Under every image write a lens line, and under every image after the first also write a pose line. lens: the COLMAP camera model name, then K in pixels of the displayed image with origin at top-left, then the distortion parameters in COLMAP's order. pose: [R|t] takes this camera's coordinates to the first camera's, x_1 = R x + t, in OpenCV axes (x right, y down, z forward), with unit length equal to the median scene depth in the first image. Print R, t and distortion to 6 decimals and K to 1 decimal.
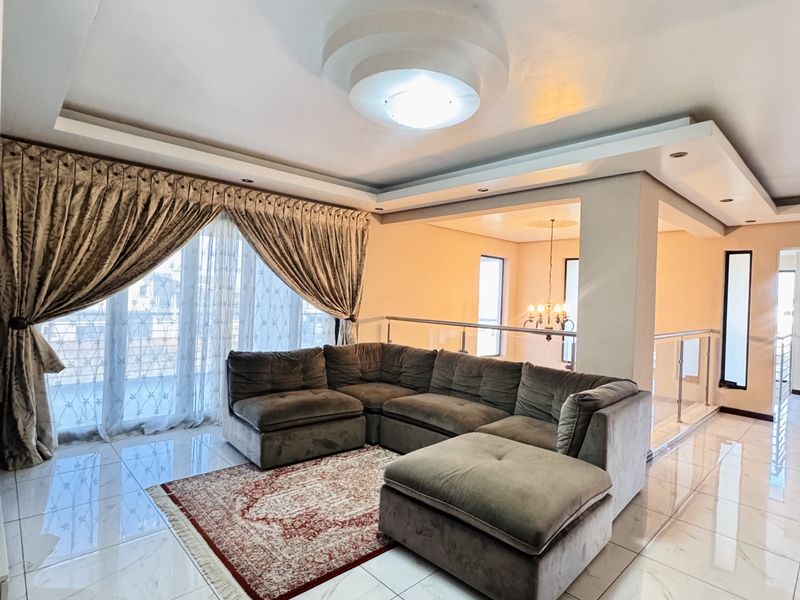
lens RADIAL K [[427.8, 0, 402.4], [0, 427.8, 299.7], [0, 0, 1]] dist [-0.002847, 0.001486]
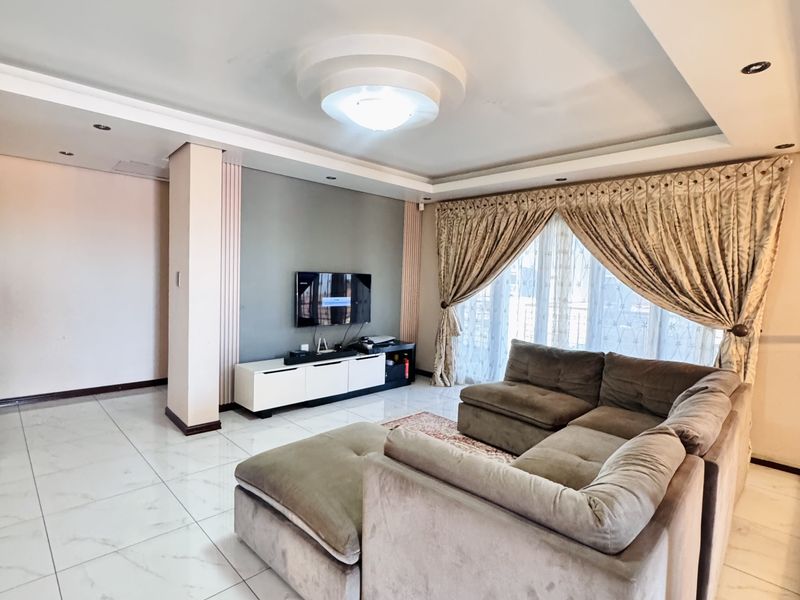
lens RADIAL K [[427.8, 0, 402.4], [0, 427.8, 299.7], [0, 0, 1]] dist [-0.002847, 0.001486]
pose [[0.012205, 0.012347, -0.999849, 0.751444], [-0.045306, 0.998904, 0.011782, 0.017798], [0.998899, 0.045155, 0.012751, 0.701962]]
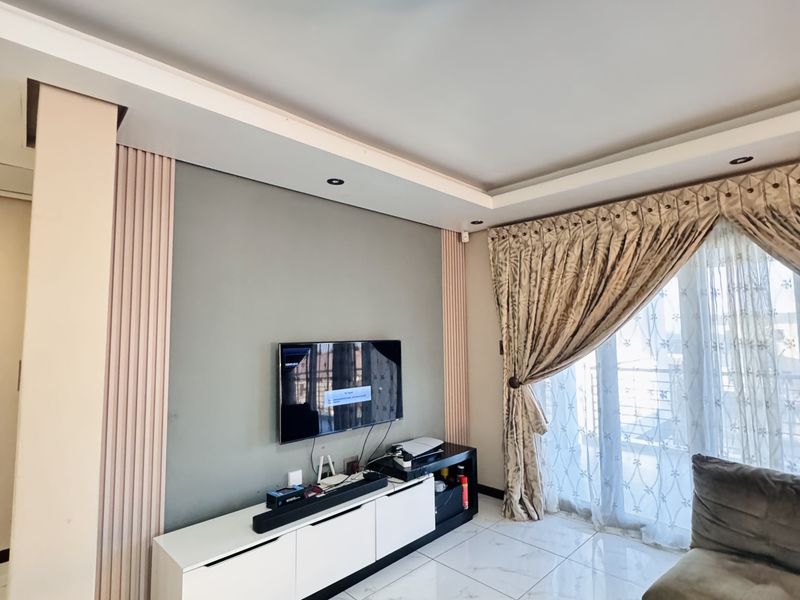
lens RADIAL K [[427.8, 0, 402.4], [0, 427.8, 299.7], [0, 0, 1]] dist [-0.002847, 0.001486]
pose [[0.016991, -0.121352, -0.992464, 0.210896], [0.001260, 0.992609, -0.121348, -0.021758], [0.999855, 0.000811, 0.017019, 0.598220]]
